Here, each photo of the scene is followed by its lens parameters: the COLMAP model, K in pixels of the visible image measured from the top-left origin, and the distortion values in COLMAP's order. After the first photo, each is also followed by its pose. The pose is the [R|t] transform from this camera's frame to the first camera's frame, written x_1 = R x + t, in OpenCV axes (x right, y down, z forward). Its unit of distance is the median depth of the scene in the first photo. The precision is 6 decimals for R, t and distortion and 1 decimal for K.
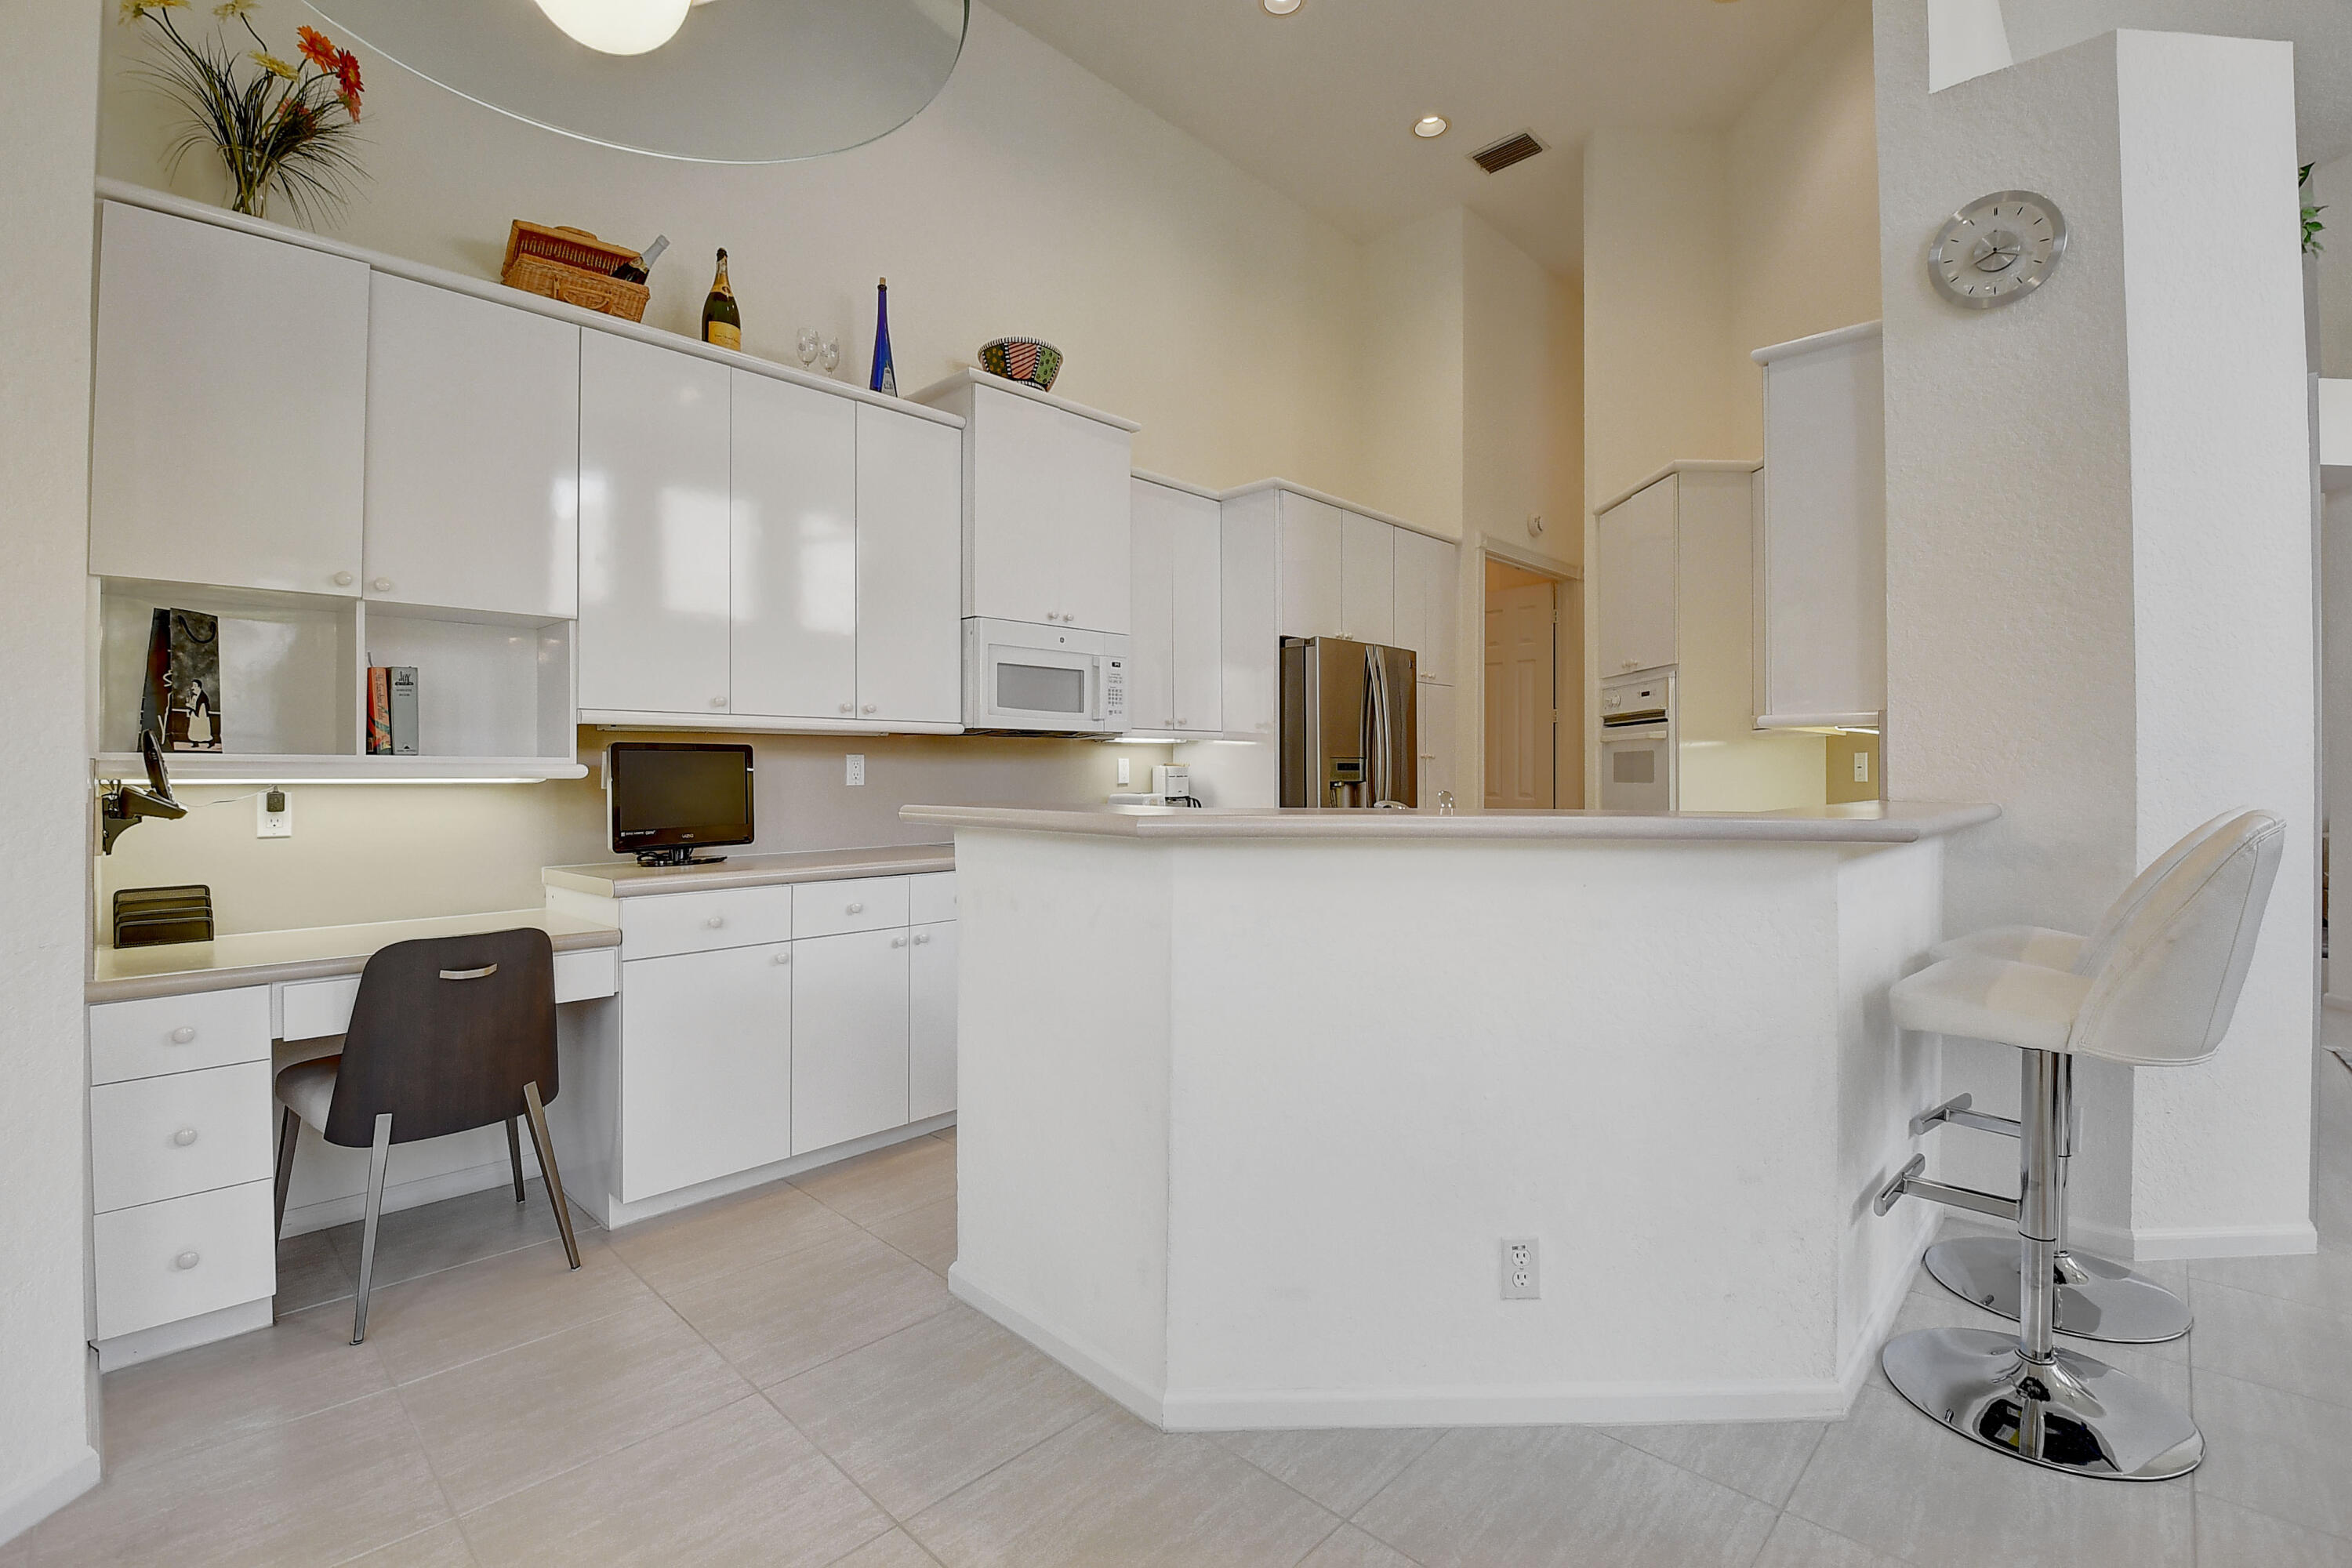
lens RADIAL K [[1040.6, 0, 1169.8], [0, 1040.6, 762.5], [0, 0, 1]] dist [0.012986, -0.026763]
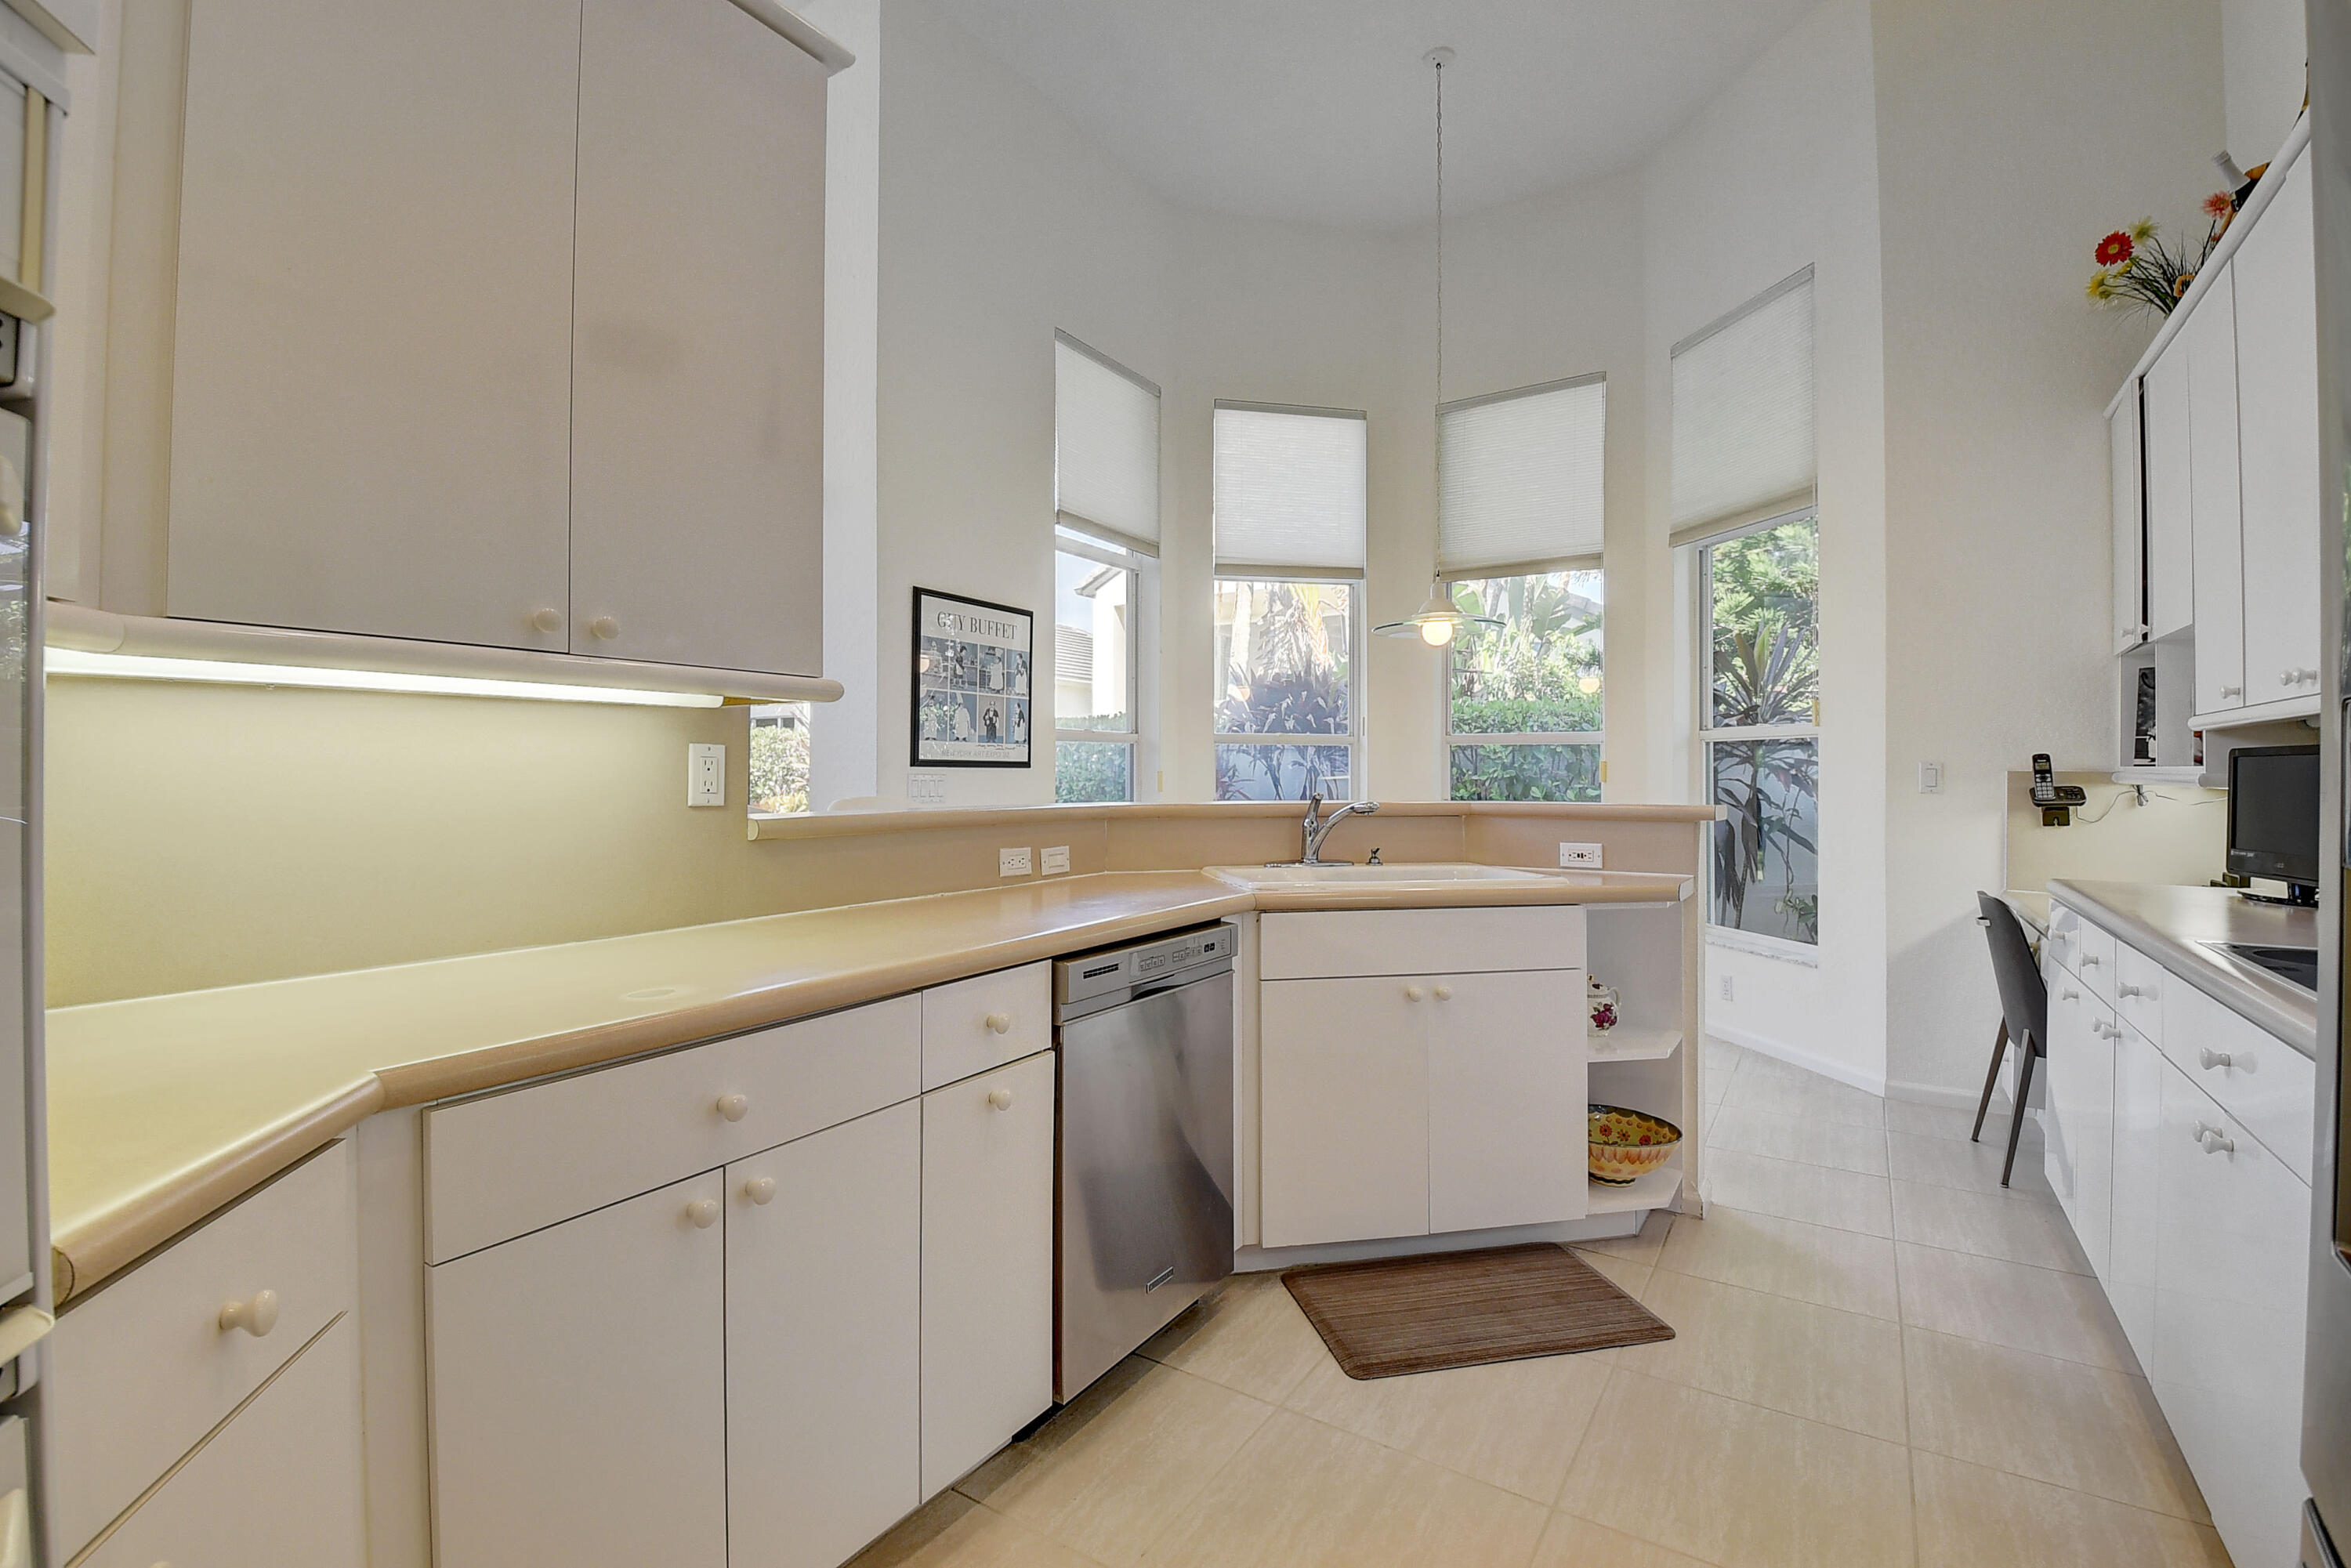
lens RADIAL K [[1040.1, 0, 1169.3], [0, 1040.1, 762.5], [0, 0, 1]] dist [0.012986, -0.026763]
pose [[-0.984531, -0.002663, -0.175193, 0.435667], [-0.000666, 0.999934, -0.011455, 0.001760], [0.175212, -0.011161, -0.984467, 1.473248]]
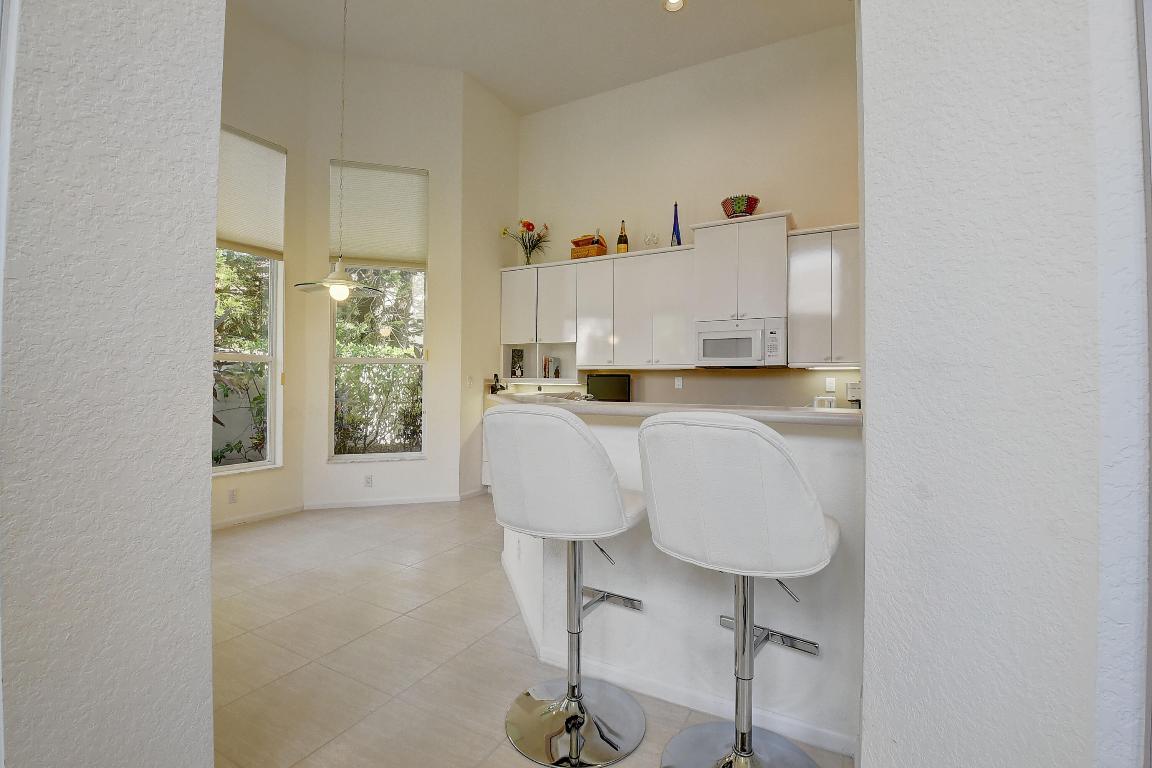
lens RADIAL K [[509.7, 0, 573.0], [0, 509.7, 373.5], [0, 0, 1]] dist [0.012986, -0.026763]
pose [[0.257973, -0.012742, -0.966068, 1.000415], [-0.001380, 0.999907, -0.013557, 0.001348], [0.966151, 0.004830, 0.257932, 0.429749]]
